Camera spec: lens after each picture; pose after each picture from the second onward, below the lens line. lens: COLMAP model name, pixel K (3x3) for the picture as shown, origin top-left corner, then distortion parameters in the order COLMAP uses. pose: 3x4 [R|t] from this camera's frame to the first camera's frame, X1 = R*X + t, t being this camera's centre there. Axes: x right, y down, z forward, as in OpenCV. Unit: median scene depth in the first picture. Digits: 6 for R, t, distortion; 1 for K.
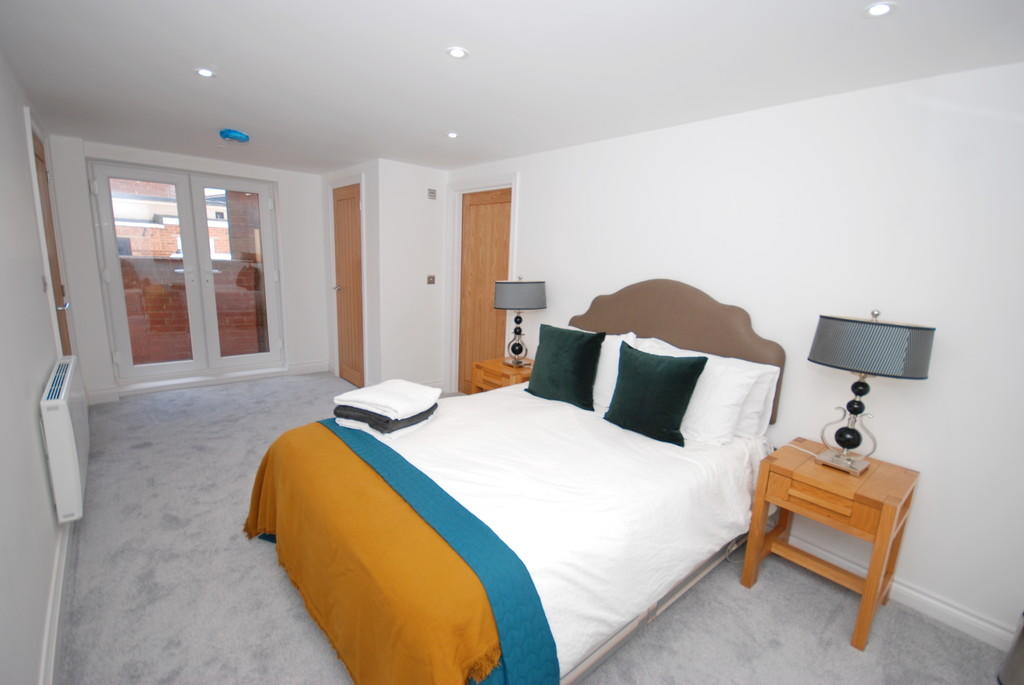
lens RADIAL K [[452.6, 0, 512.0], [0, 452.6, 342.5], [0, 0, 1]] dist [-0.001368, 0.000103]
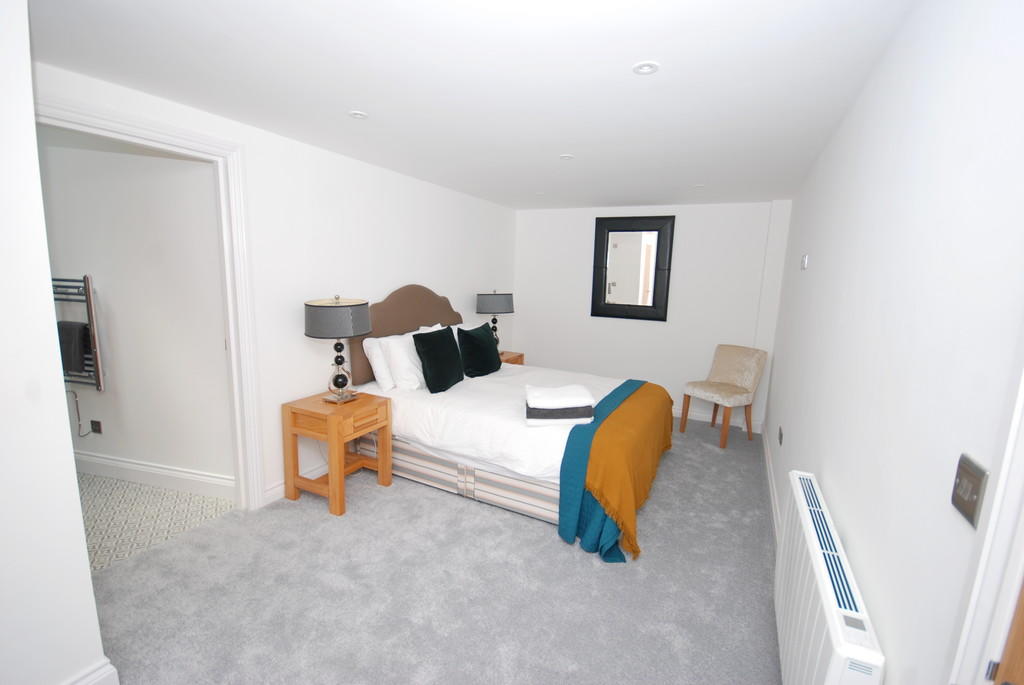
lens RADIAL K [[452.6, 0, 512.0], [0, 452.6, 342.5], [0, 0, 1]] dist [-0.001368, 0.000103]
pose [[-0.371266, -0.187153, 0.909470, -0.869672], [0.141389, 0.956659, 0.254583, -0.227636], [-0.917698, 0.223107, -0.328714, 0.977006]]
